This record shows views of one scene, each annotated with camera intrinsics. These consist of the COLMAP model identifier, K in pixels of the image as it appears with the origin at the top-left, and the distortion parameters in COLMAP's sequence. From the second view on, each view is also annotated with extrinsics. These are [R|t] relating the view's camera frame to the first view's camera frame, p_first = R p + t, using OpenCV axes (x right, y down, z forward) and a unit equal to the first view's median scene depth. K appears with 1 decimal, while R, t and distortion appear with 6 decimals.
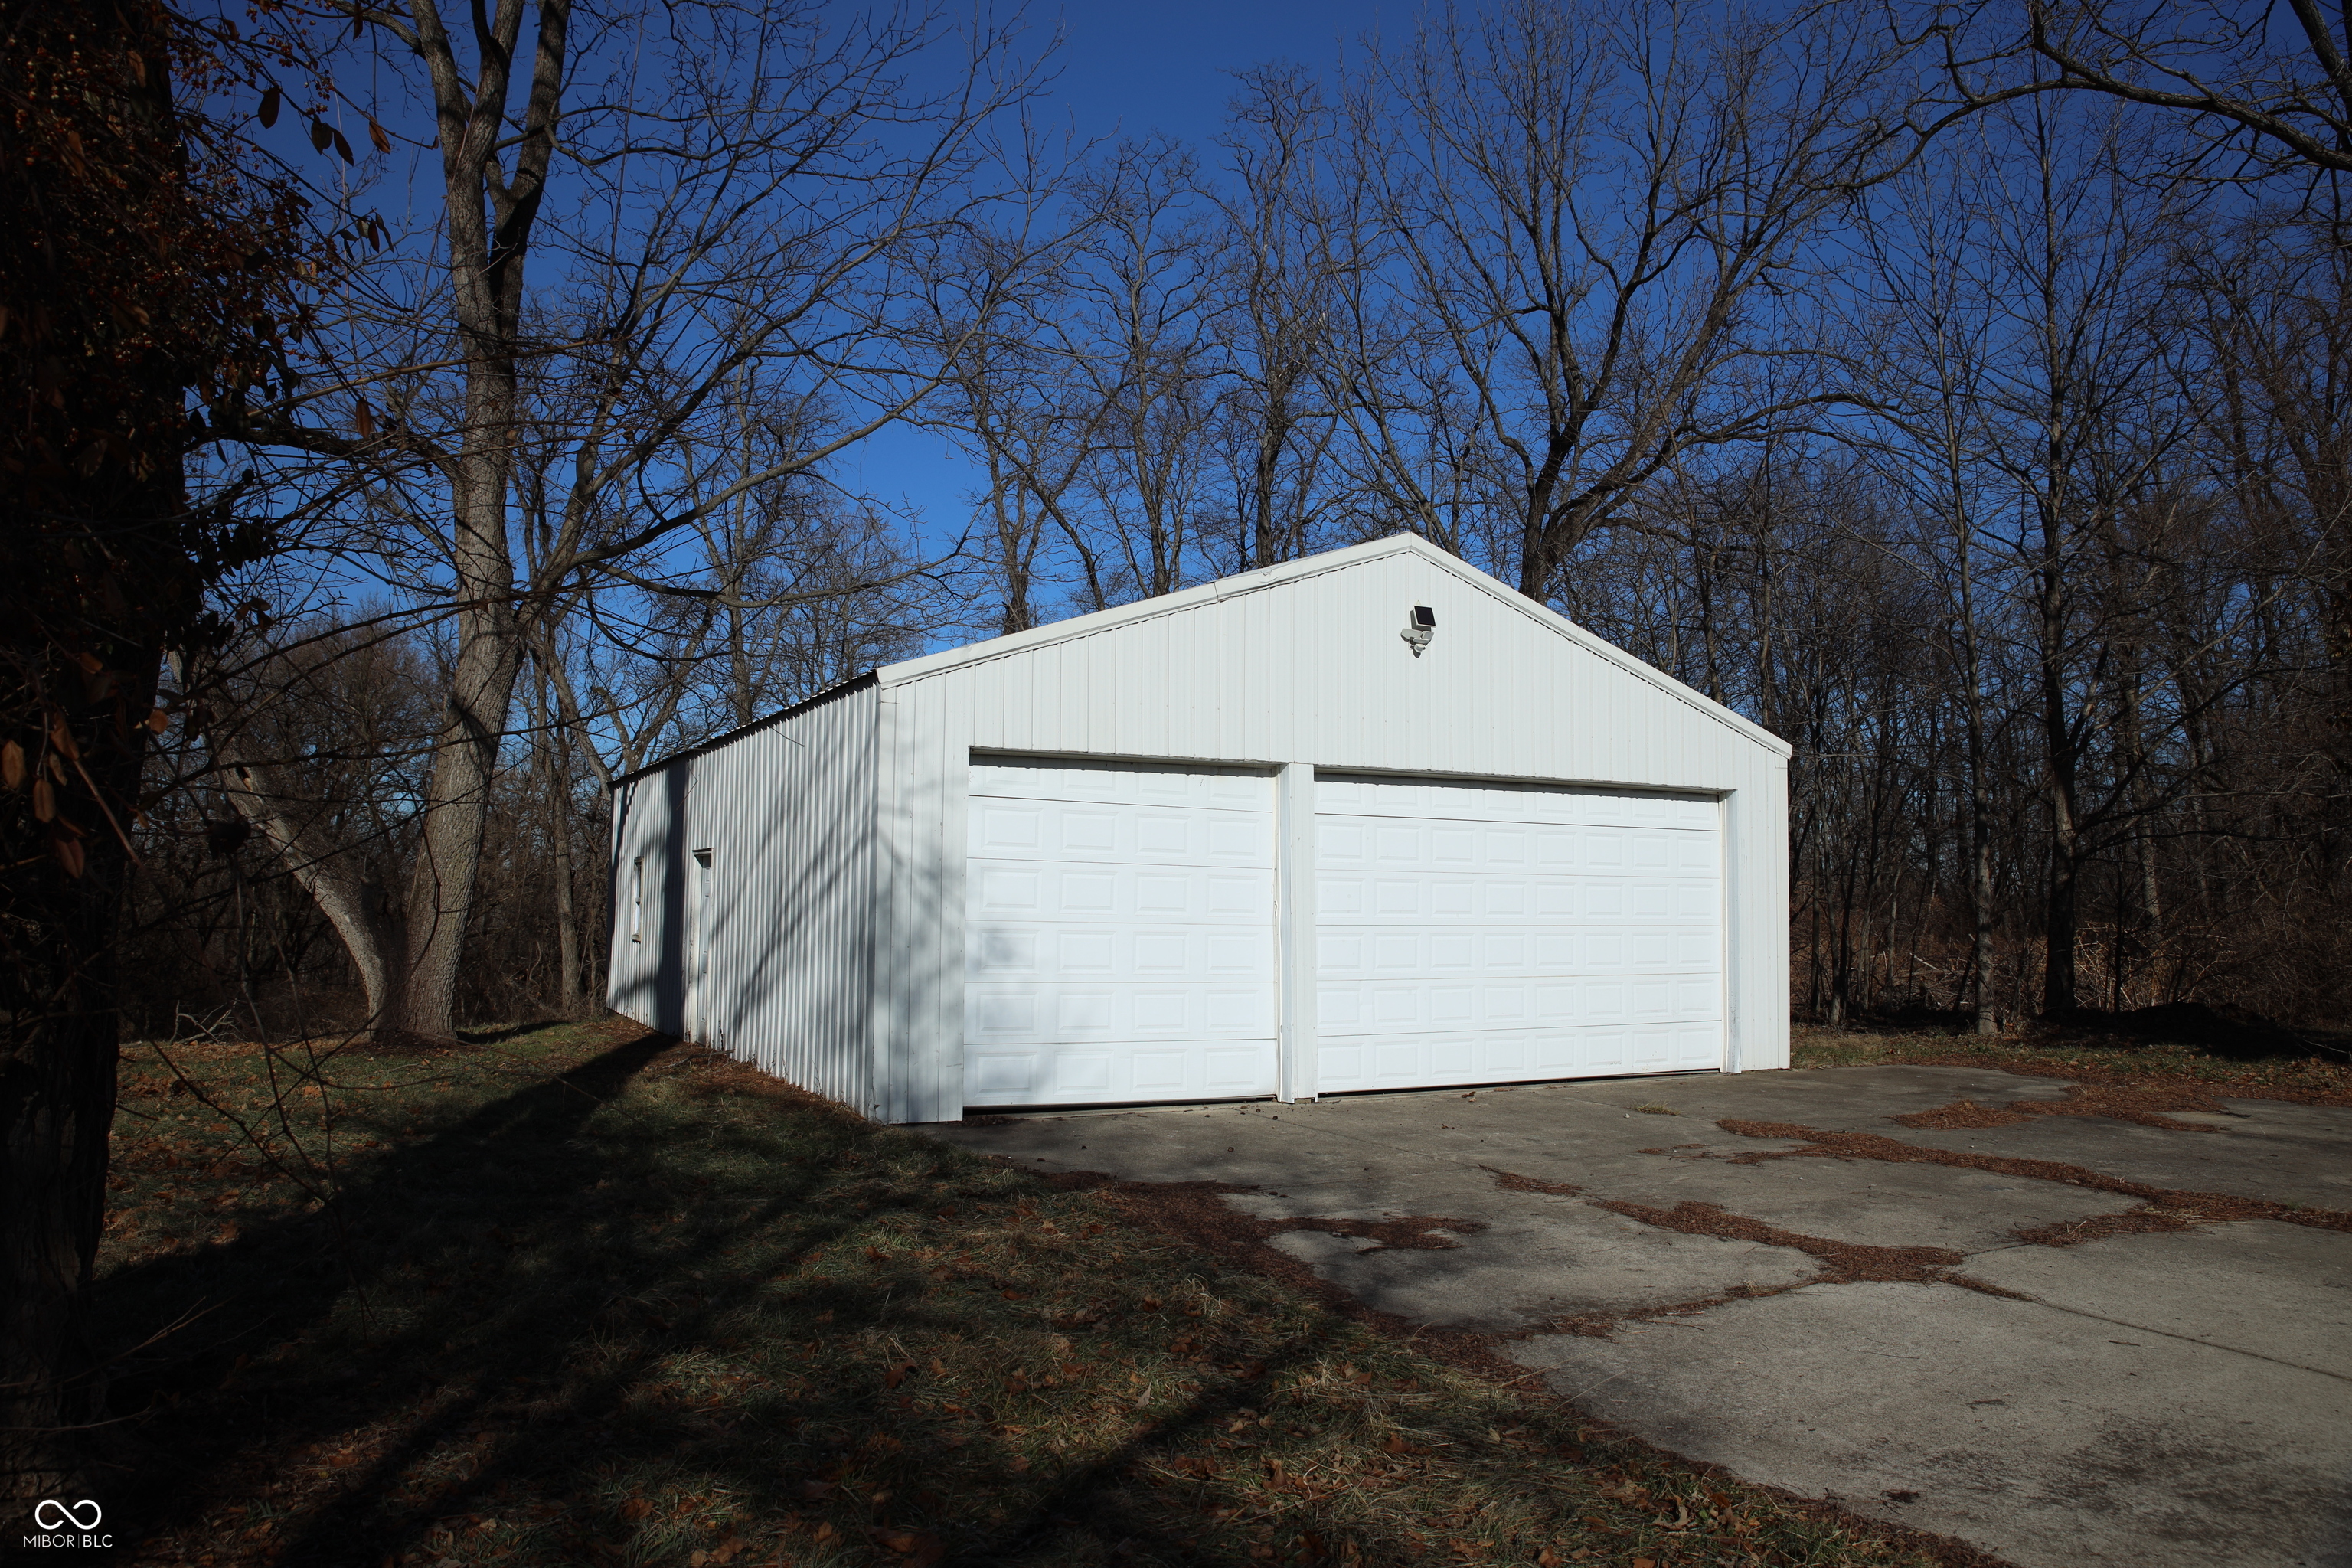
lens RADIAL K [[1570.6, 0, 1176.0], [0, 1570.6, 784.0], [0, 0, 1]] dist [0.001428, 0.001587]
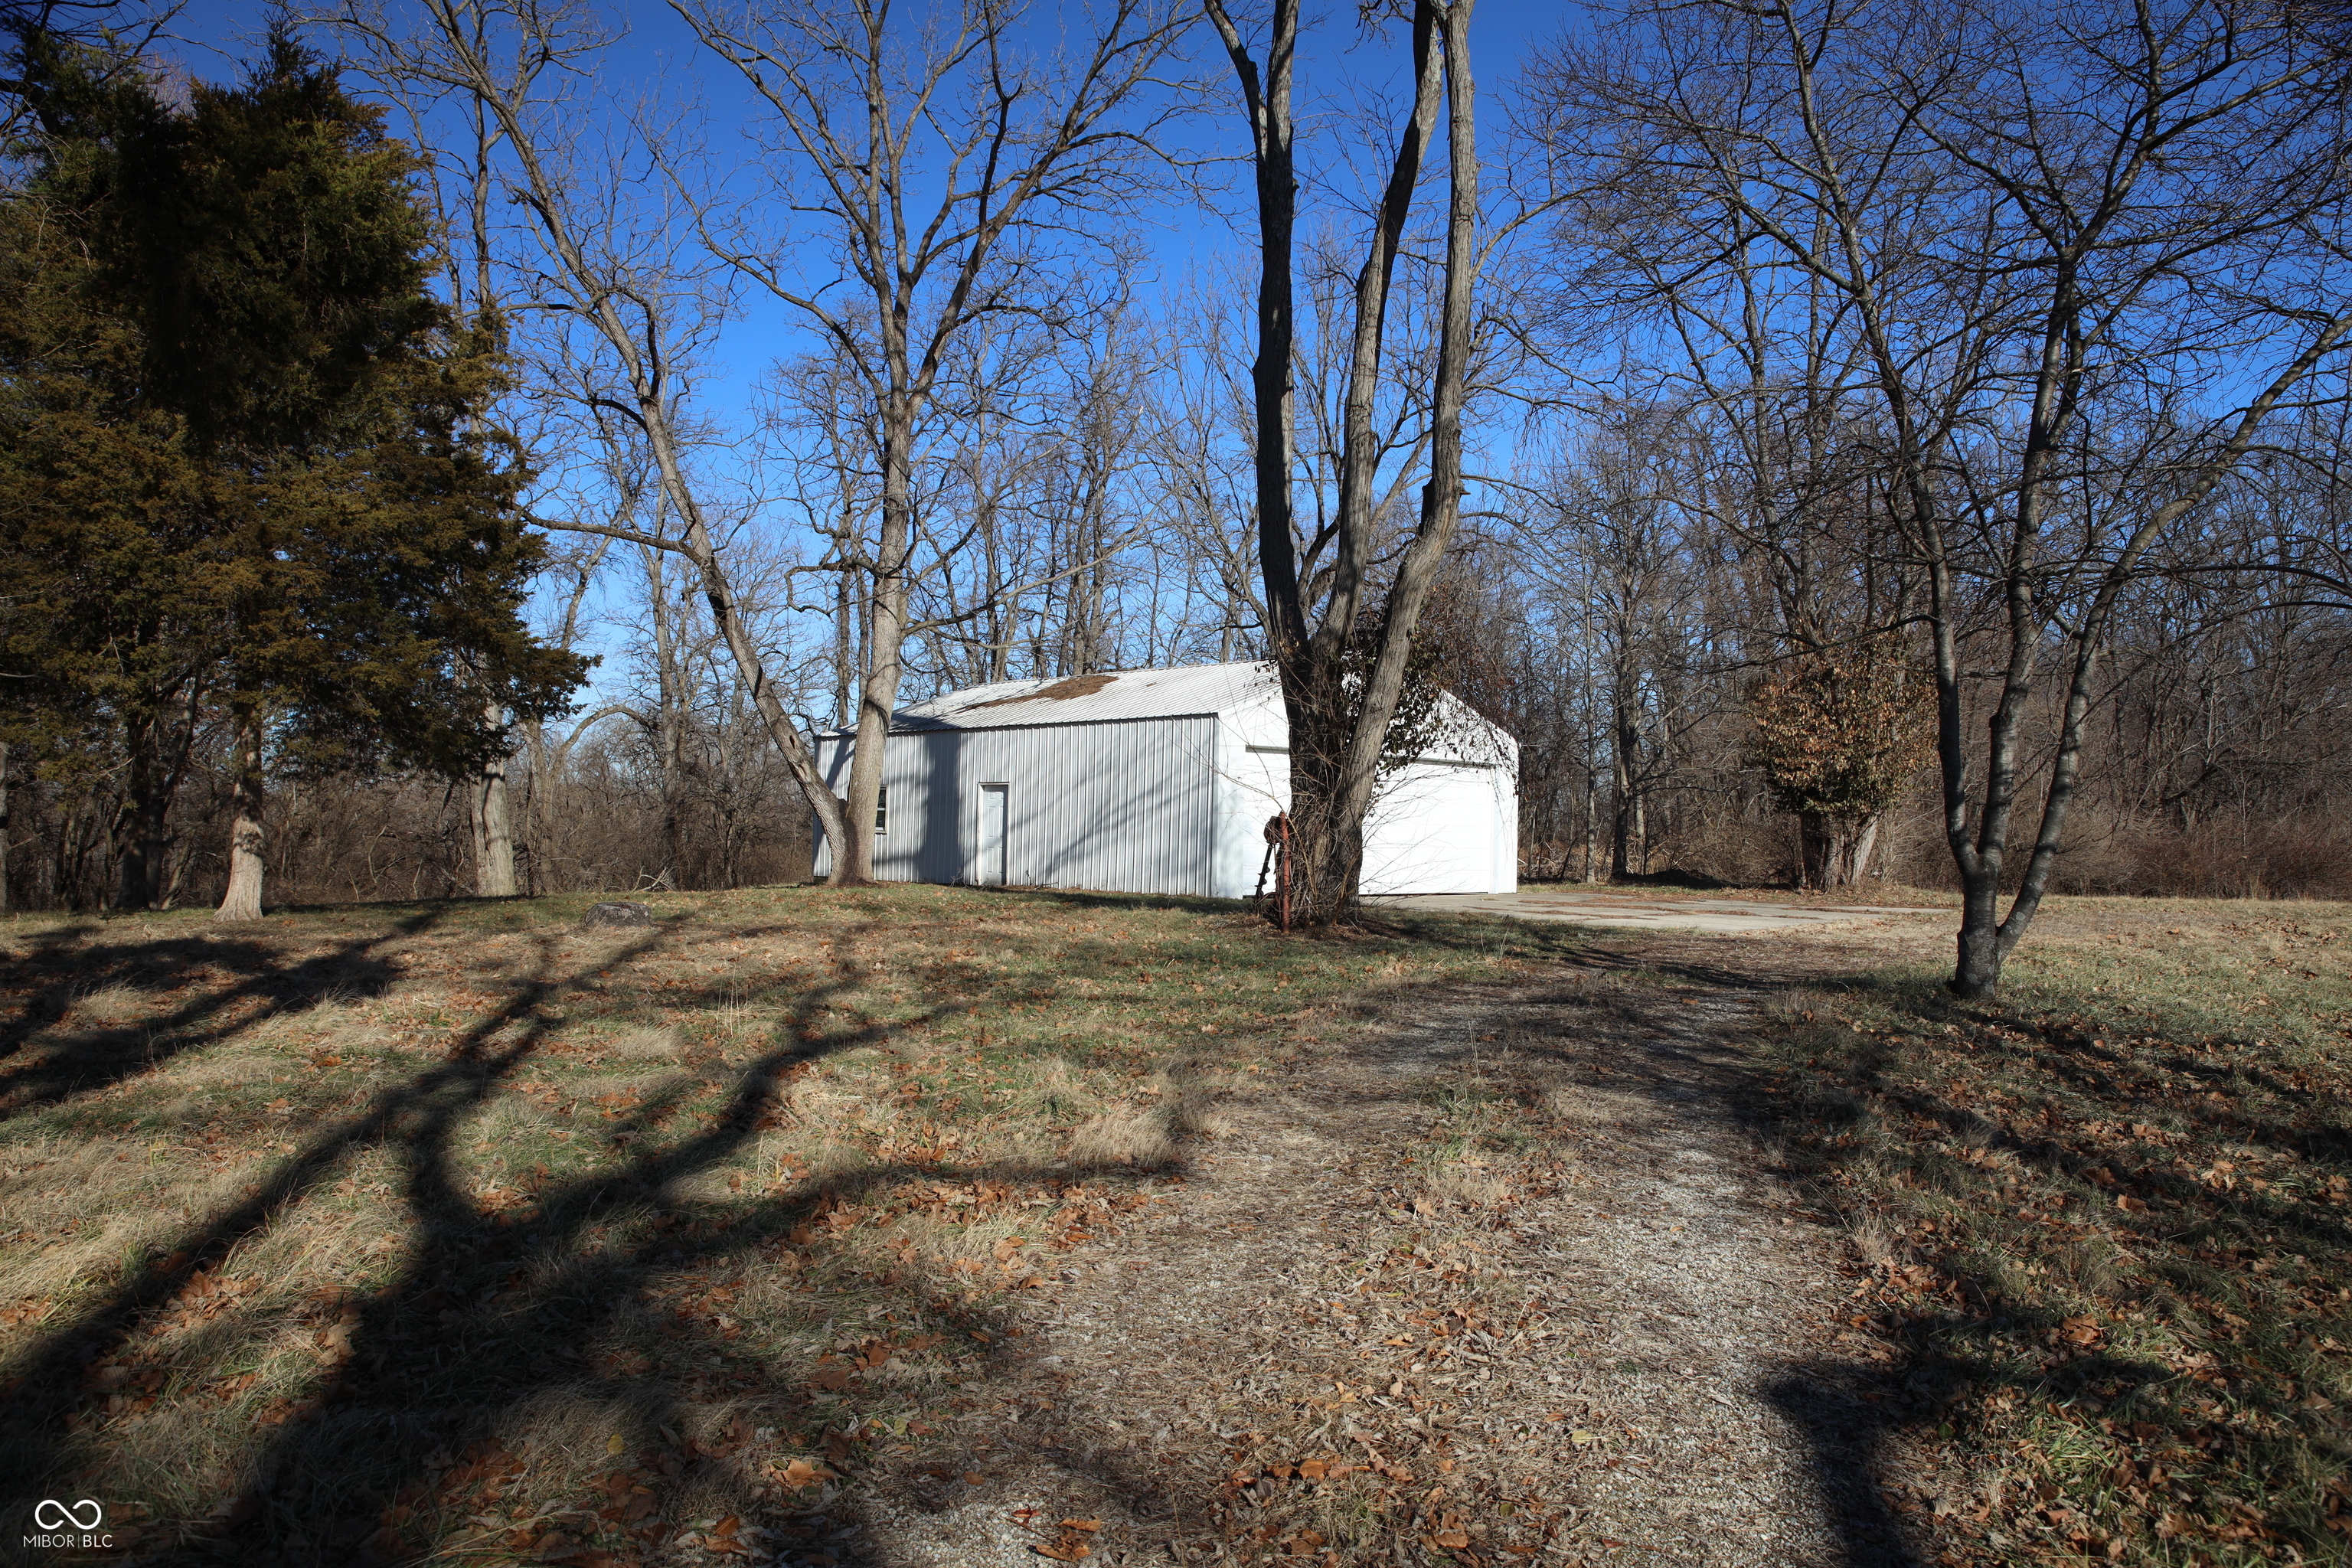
lens RADIAL K [[1570.6, 0, 1176.0], [0, 1570.6, 784.0], [0, 0, 1]] dist [0.001428, 0.001587]
pose [[0.954934, 0.018009, 0.296272, -0.770173], [-0.031030, 0.998745, 0.039304, -0.044572], [-0.295192, -0.046726, 0.954295, -1.000385]]
